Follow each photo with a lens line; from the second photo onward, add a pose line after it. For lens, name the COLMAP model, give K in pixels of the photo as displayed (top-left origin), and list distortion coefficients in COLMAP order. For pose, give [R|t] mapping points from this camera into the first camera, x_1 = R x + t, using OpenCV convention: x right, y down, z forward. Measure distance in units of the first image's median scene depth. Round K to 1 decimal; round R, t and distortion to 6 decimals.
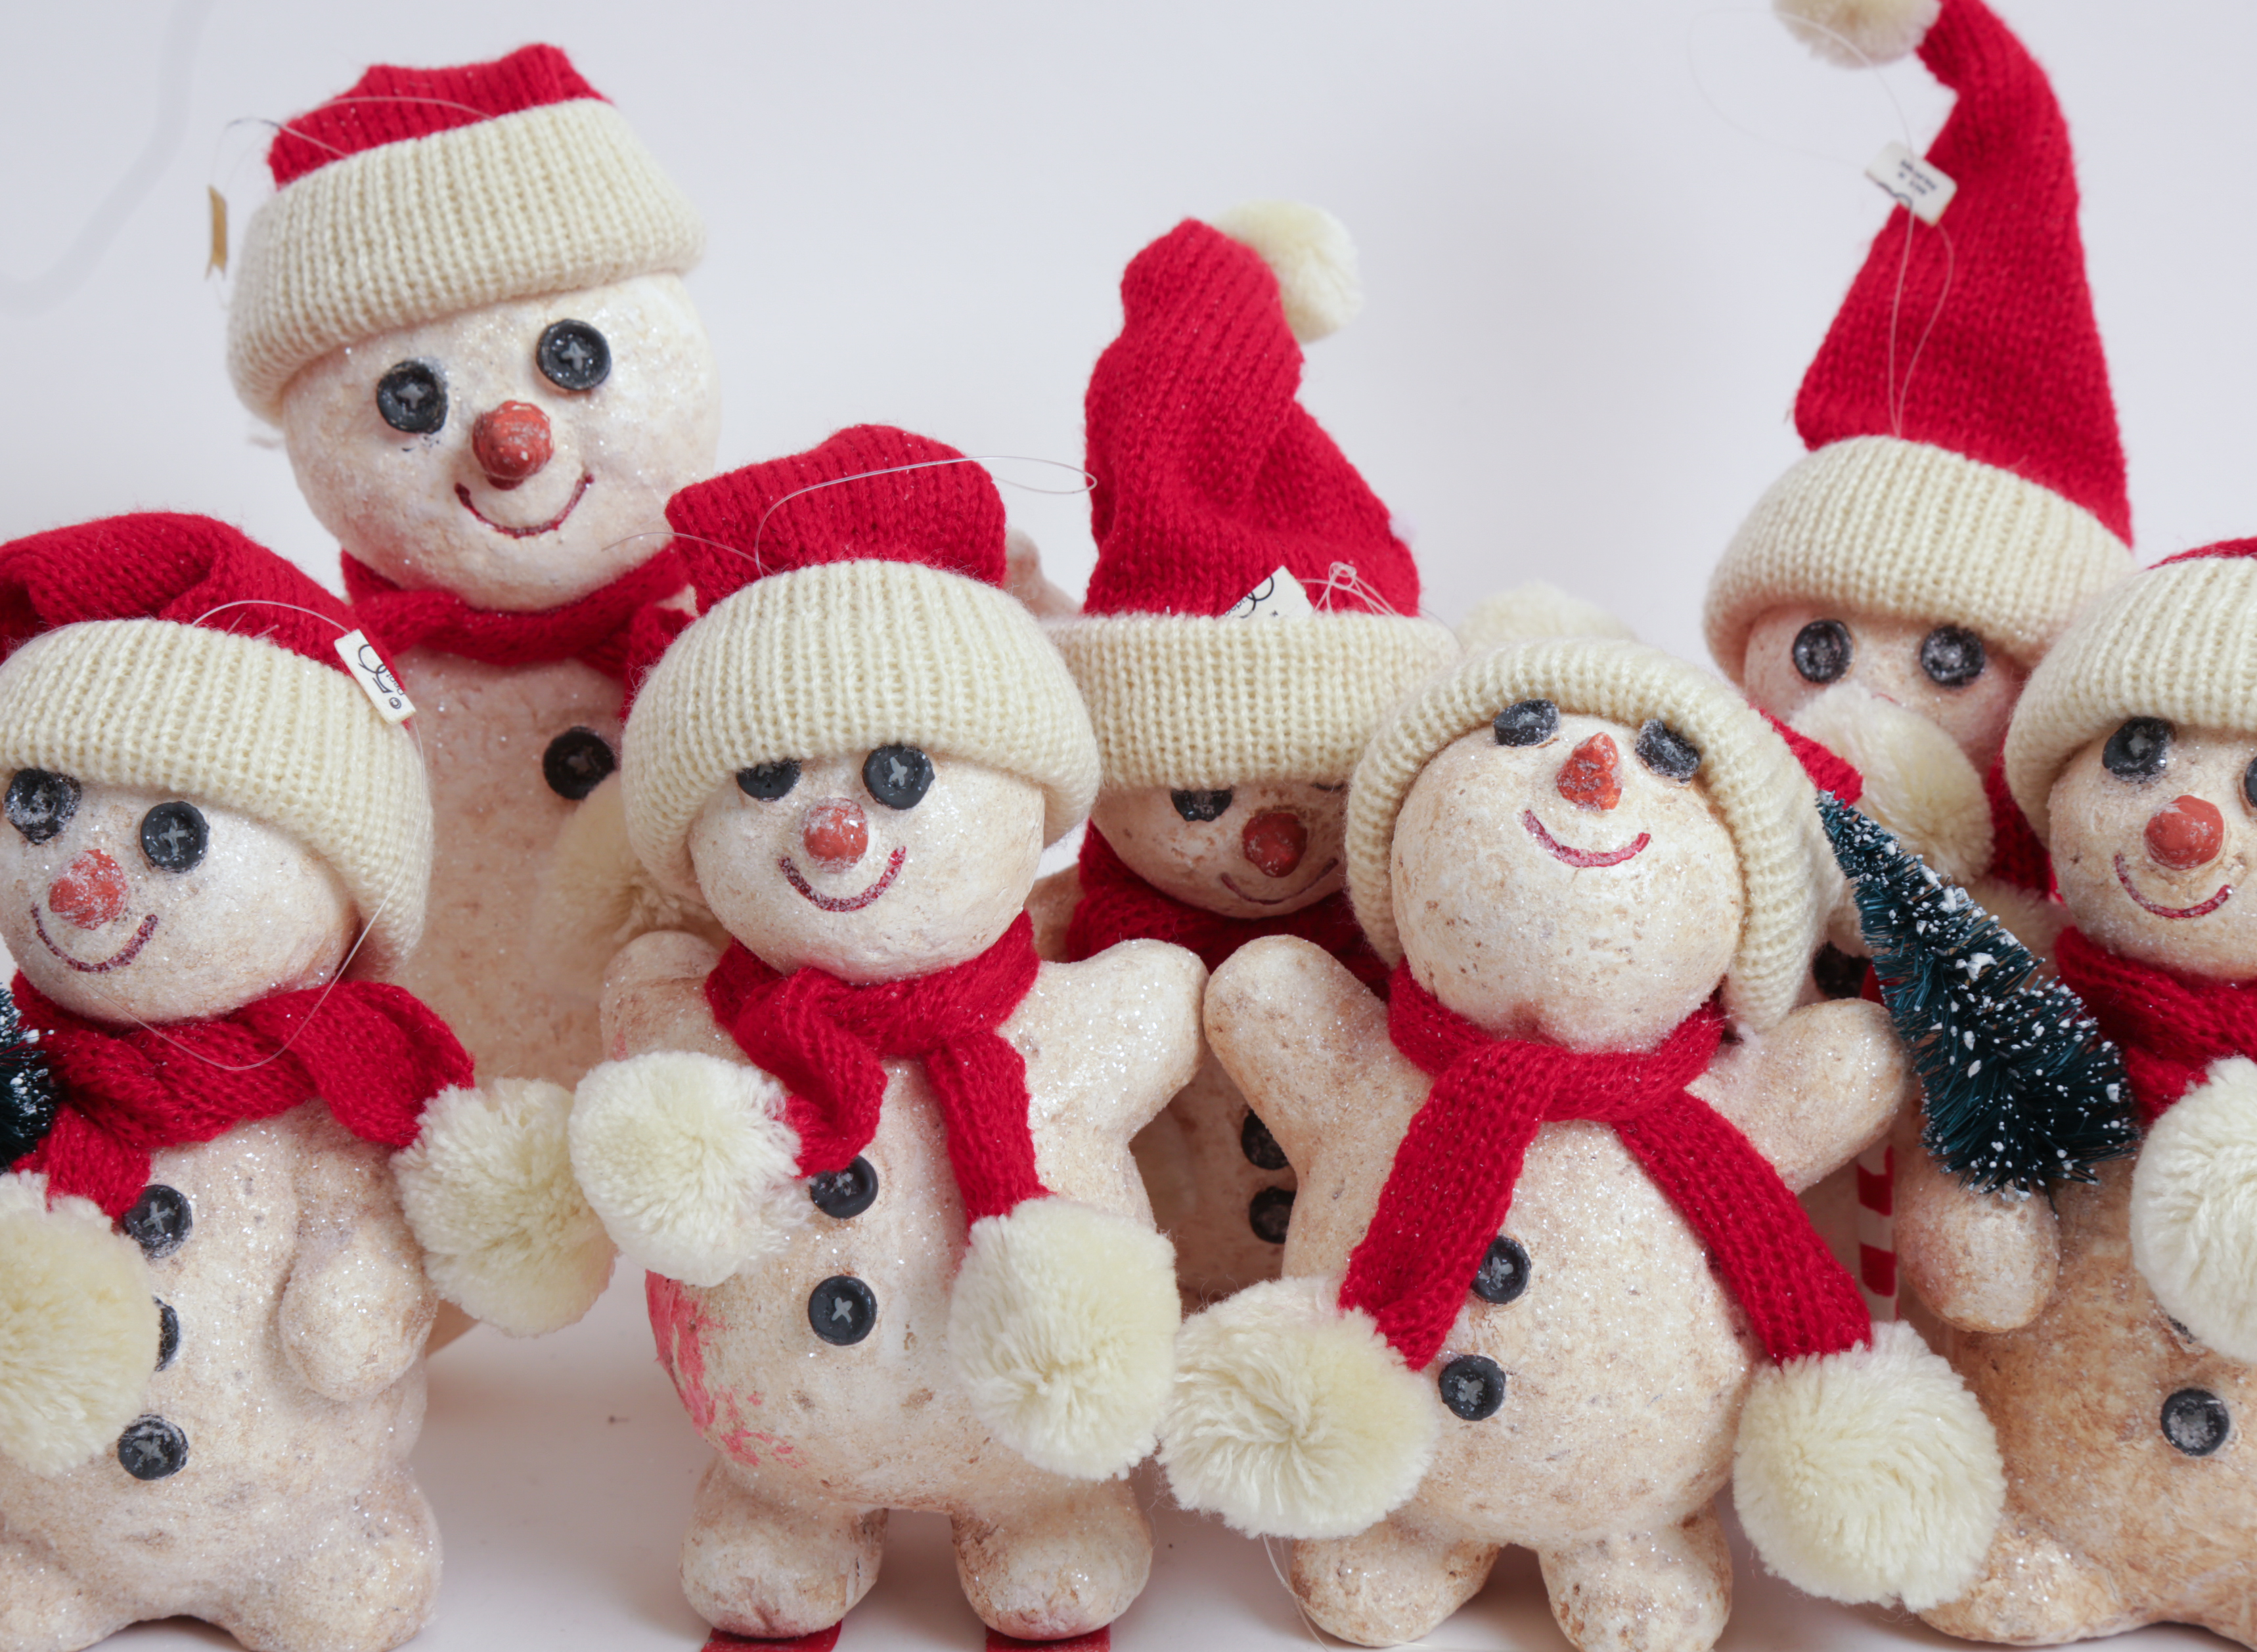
lens RADIAL K [[6728.6, 0, 991.5], [0, 6728.6, 767.4], [0, 0, 1]] dist [0.420043, 0.000000]
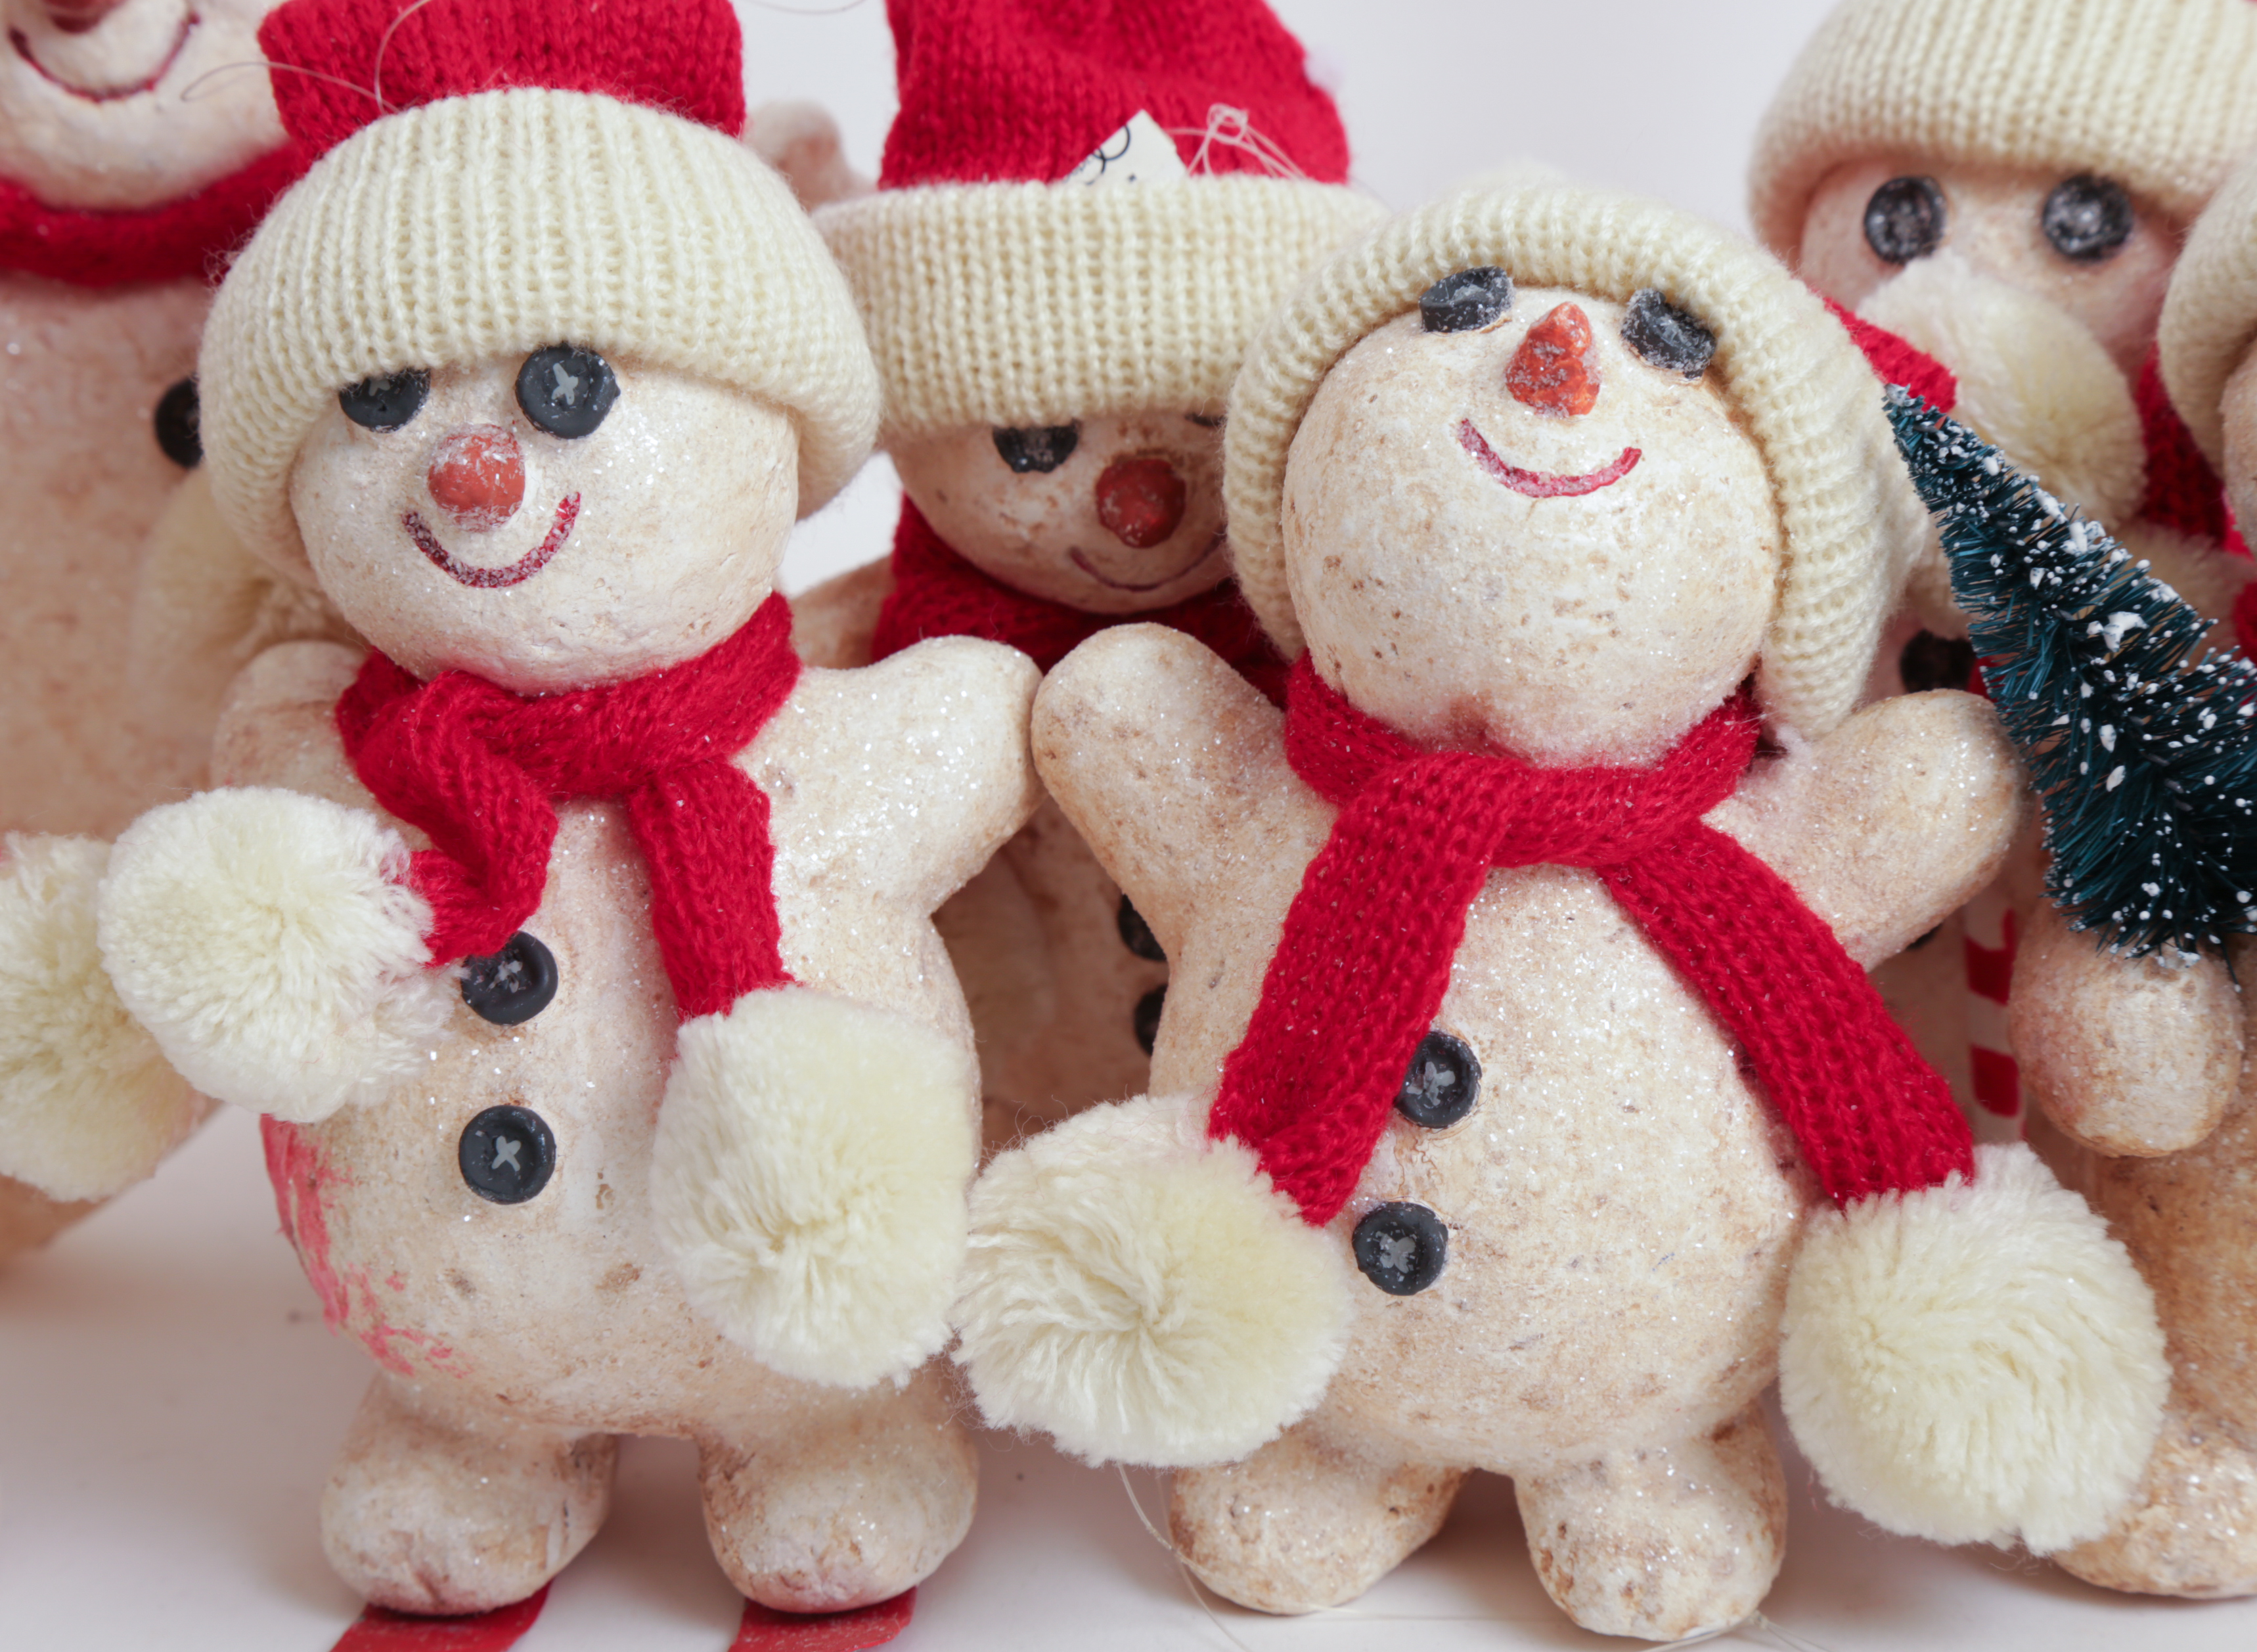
lens RADIAL K [[7094.0, 0, 889.1], [0, 7094.0, 752.4], [0, 0, 1]] dist [0.328832, 0.000000]
pose [[0.999185, -0.017623, -0.036315, 0.044854], [0.018140, 0.999738, 0.013940, 0.028533], [0.036059, -0.014587, 0.999243, 0.256861]]
